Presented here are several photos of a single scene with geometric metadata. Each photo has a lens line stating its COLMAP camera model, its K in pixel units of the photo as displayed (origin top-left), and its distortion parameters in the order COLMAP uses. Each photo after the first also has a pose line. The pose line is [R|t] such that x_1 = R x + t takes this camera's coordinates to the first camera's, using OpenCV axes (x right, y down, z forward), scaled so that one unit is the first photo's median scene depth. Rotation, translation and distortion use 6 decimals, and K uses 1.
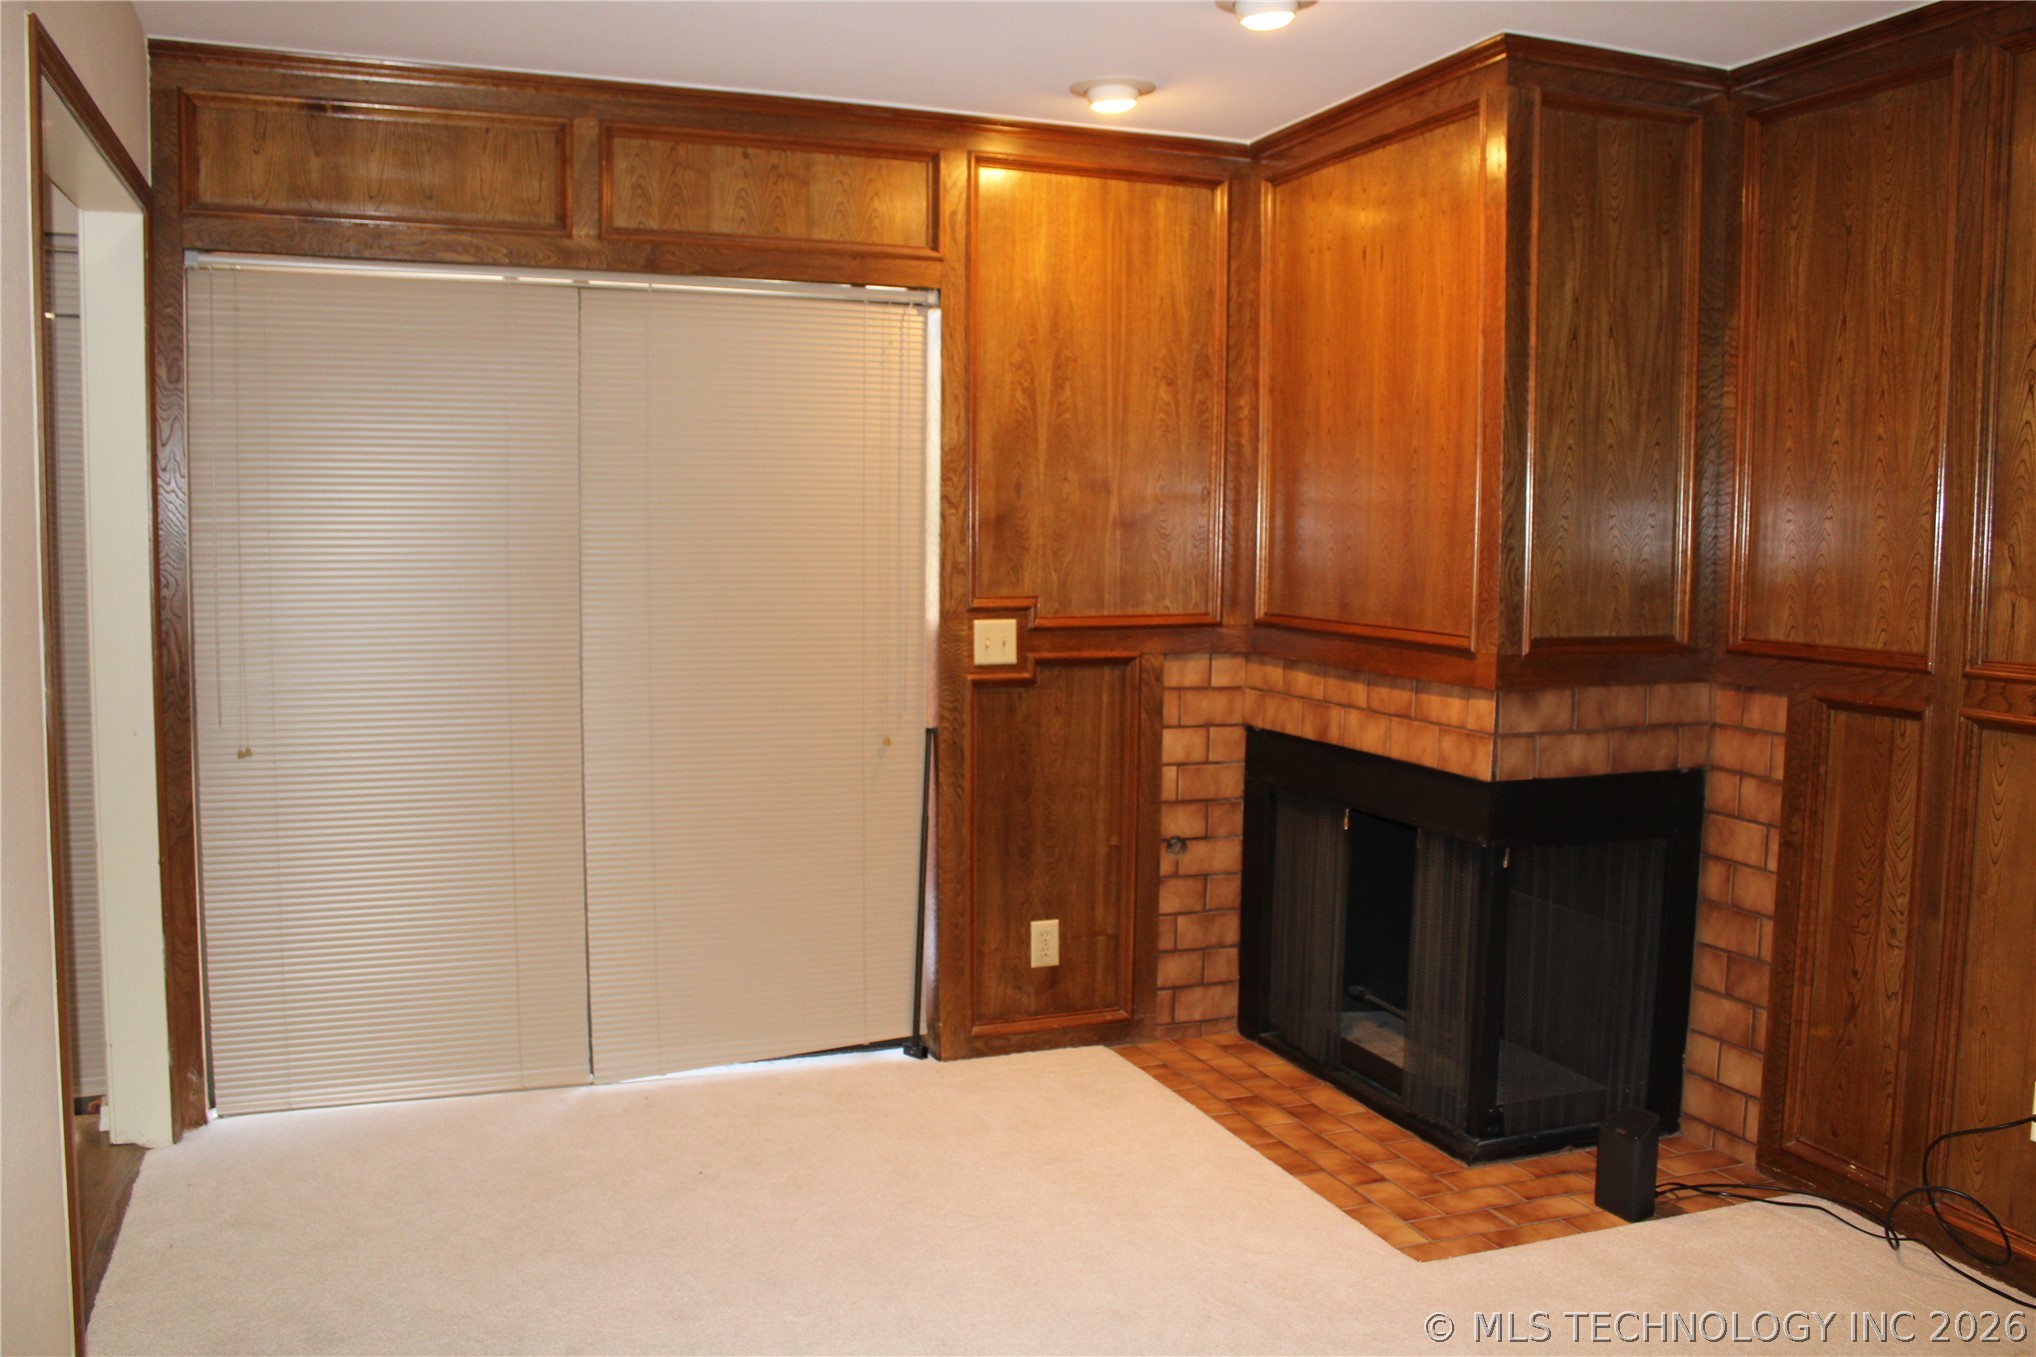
lens RADIAL K [[1705.6, 0, 1029.4], [0, 1705.6, 669.2], [0, 0, 1]] dist [-0.166964, 0.151279]
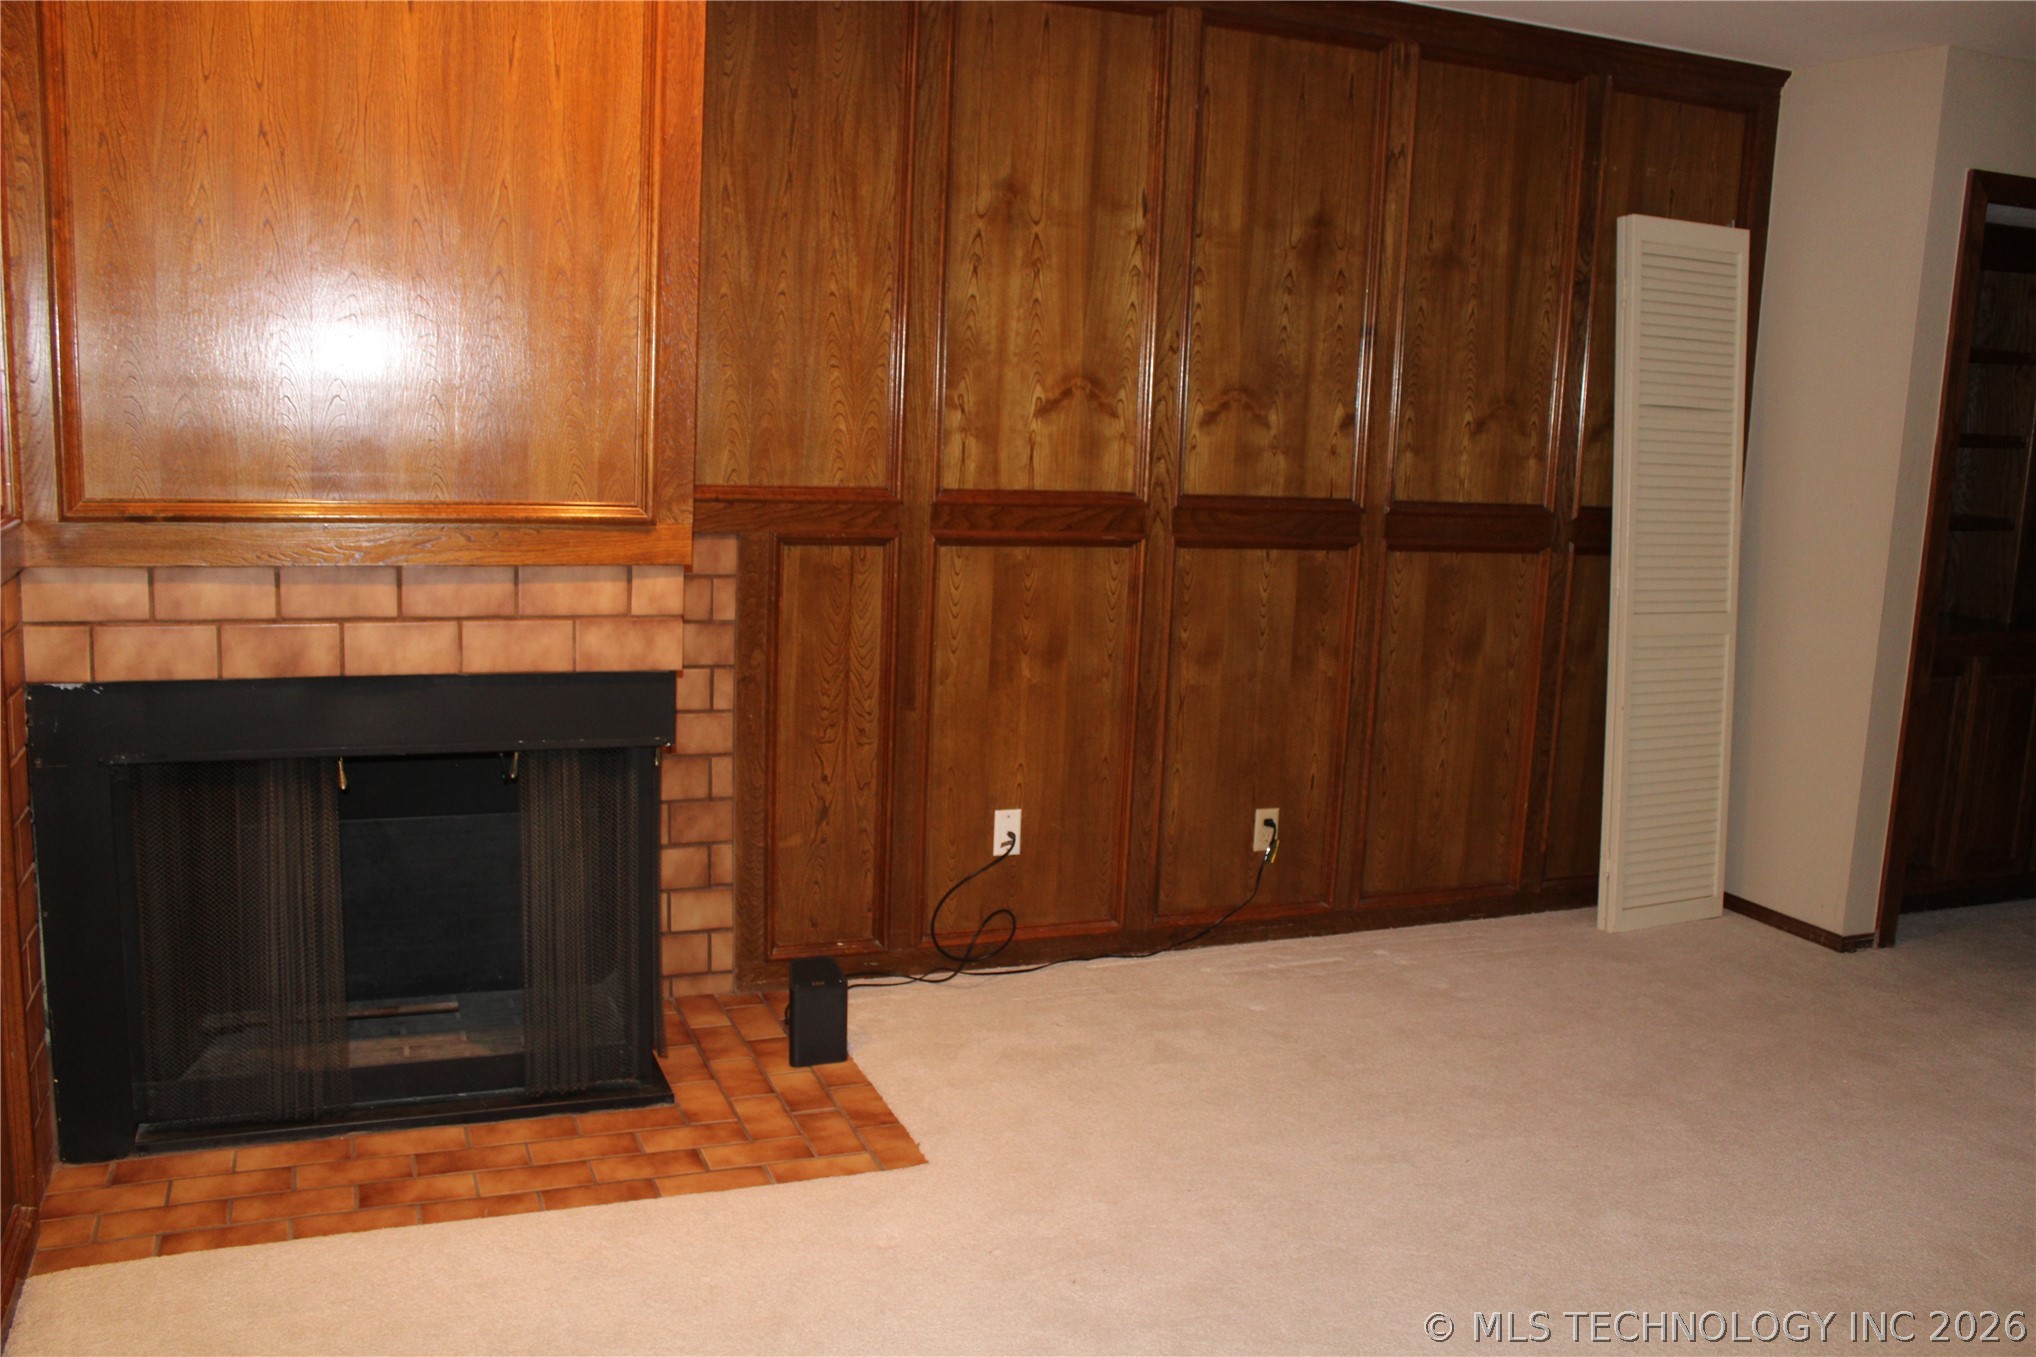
lens RADIAL K [[1705.6, 0, 1008.5], [0, 1705.6, 668.1], [0, 0, 1]] dist [-0.166964, 0.151279]
pose [[-0.017960, -0.170105, 0.985262, -0.525524], [0.039344, 0.984538, 0.170697, -0.068092], [-0.999064, 0.041830, -0.010990, 0.744980]]
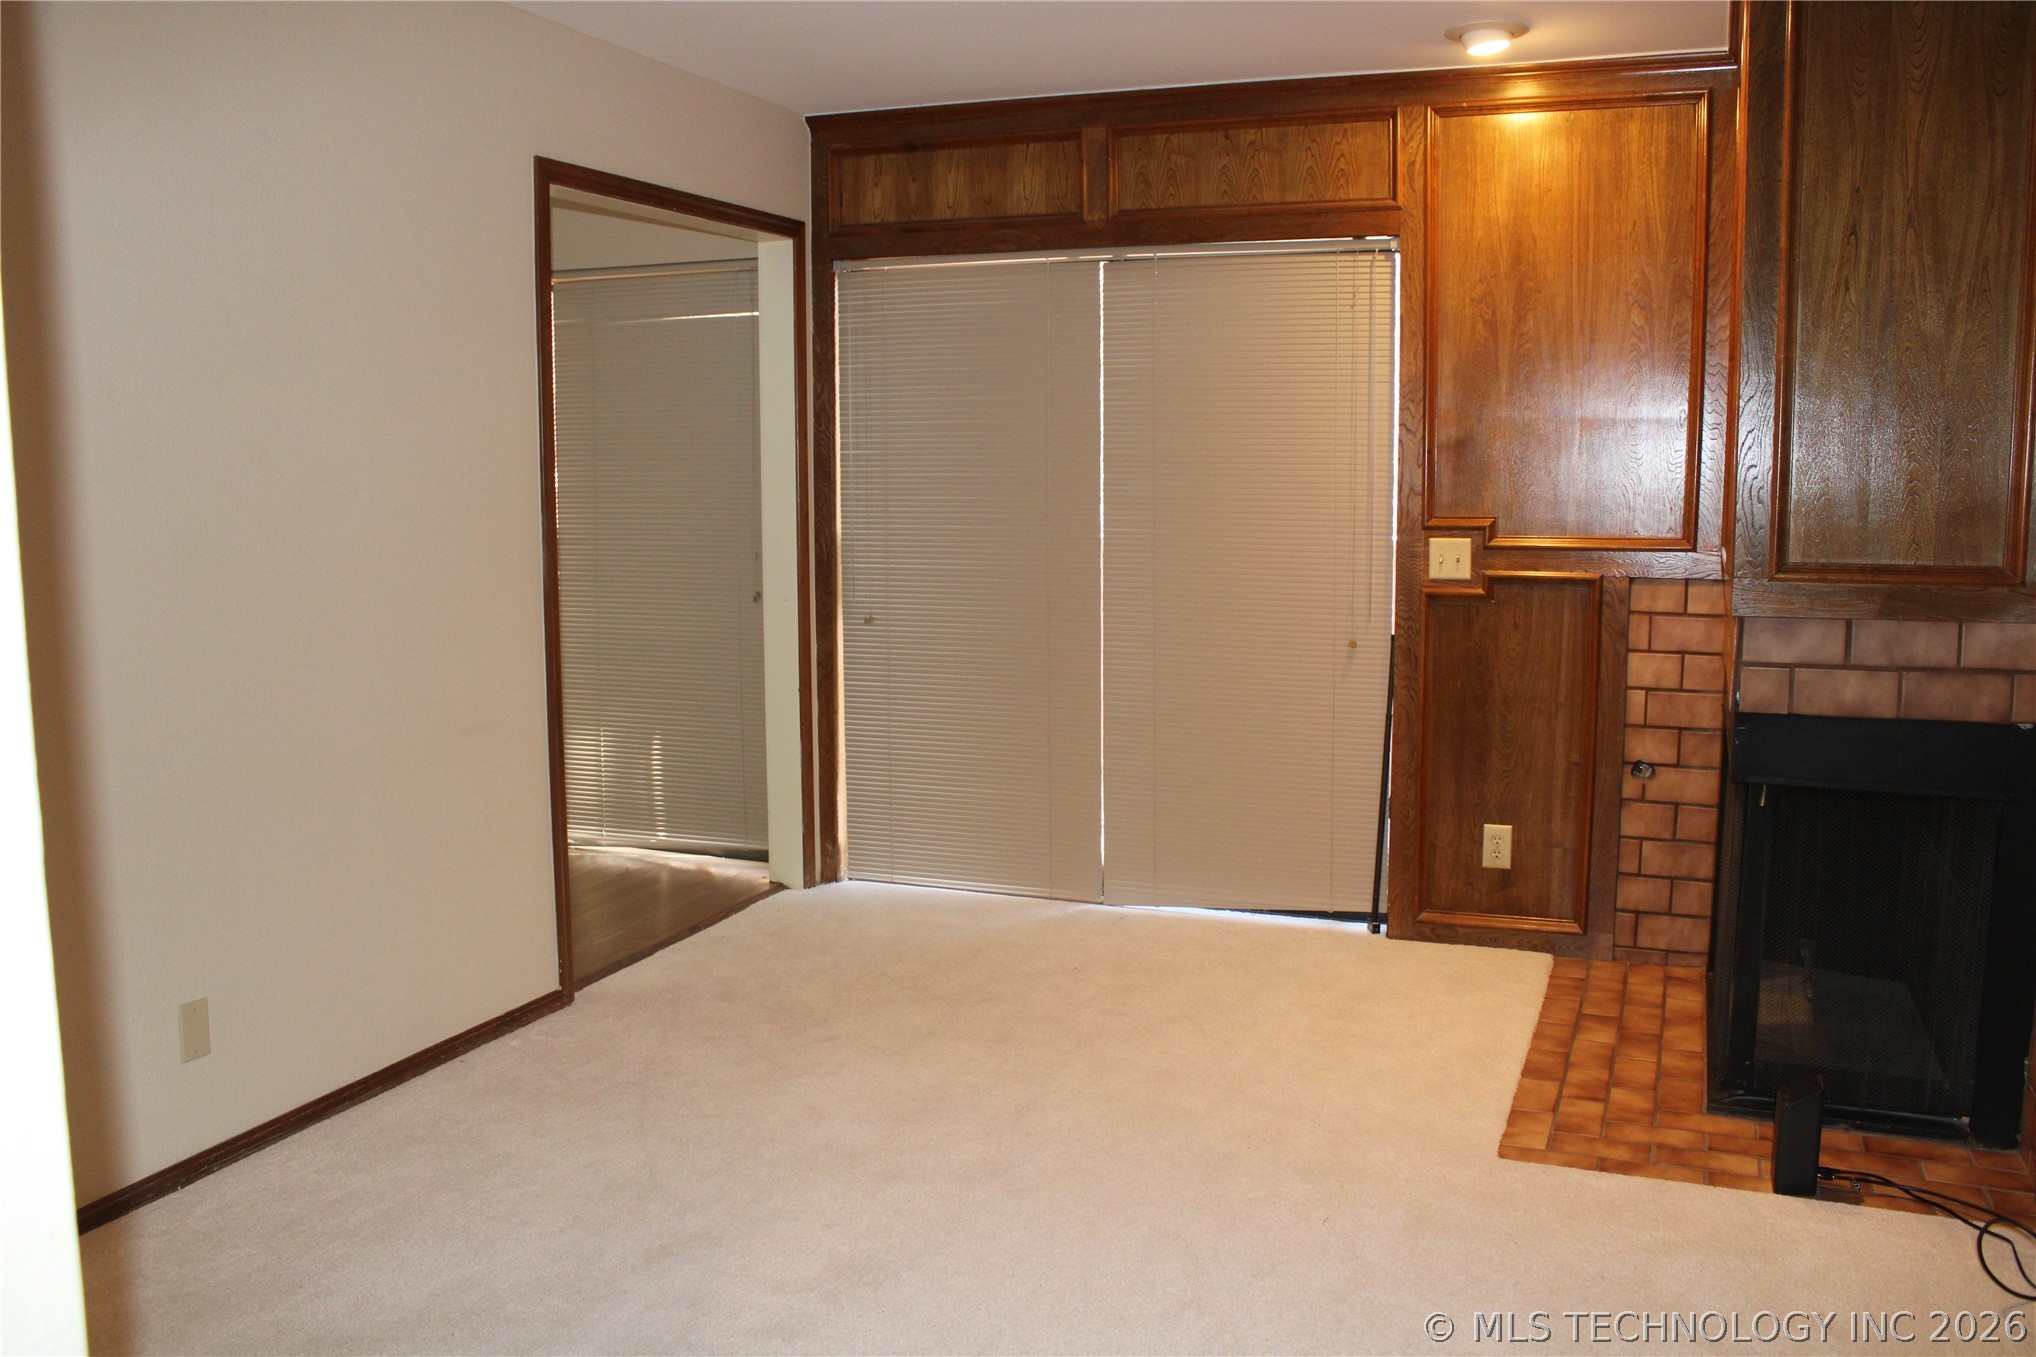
lens RADIAL K [[1705.6, 0, 1039.1], [0, 1705.6, 674.9], [0, 0, 1]] dist [-0.166964, 0.151279]
pose [[0.739298, 0.071041, -0.669621, 0.542877], [-0.045135, 0.997411, 0.055985, 0.009890], [0.671864, -0.011166, 0.740590, 0.035735]]
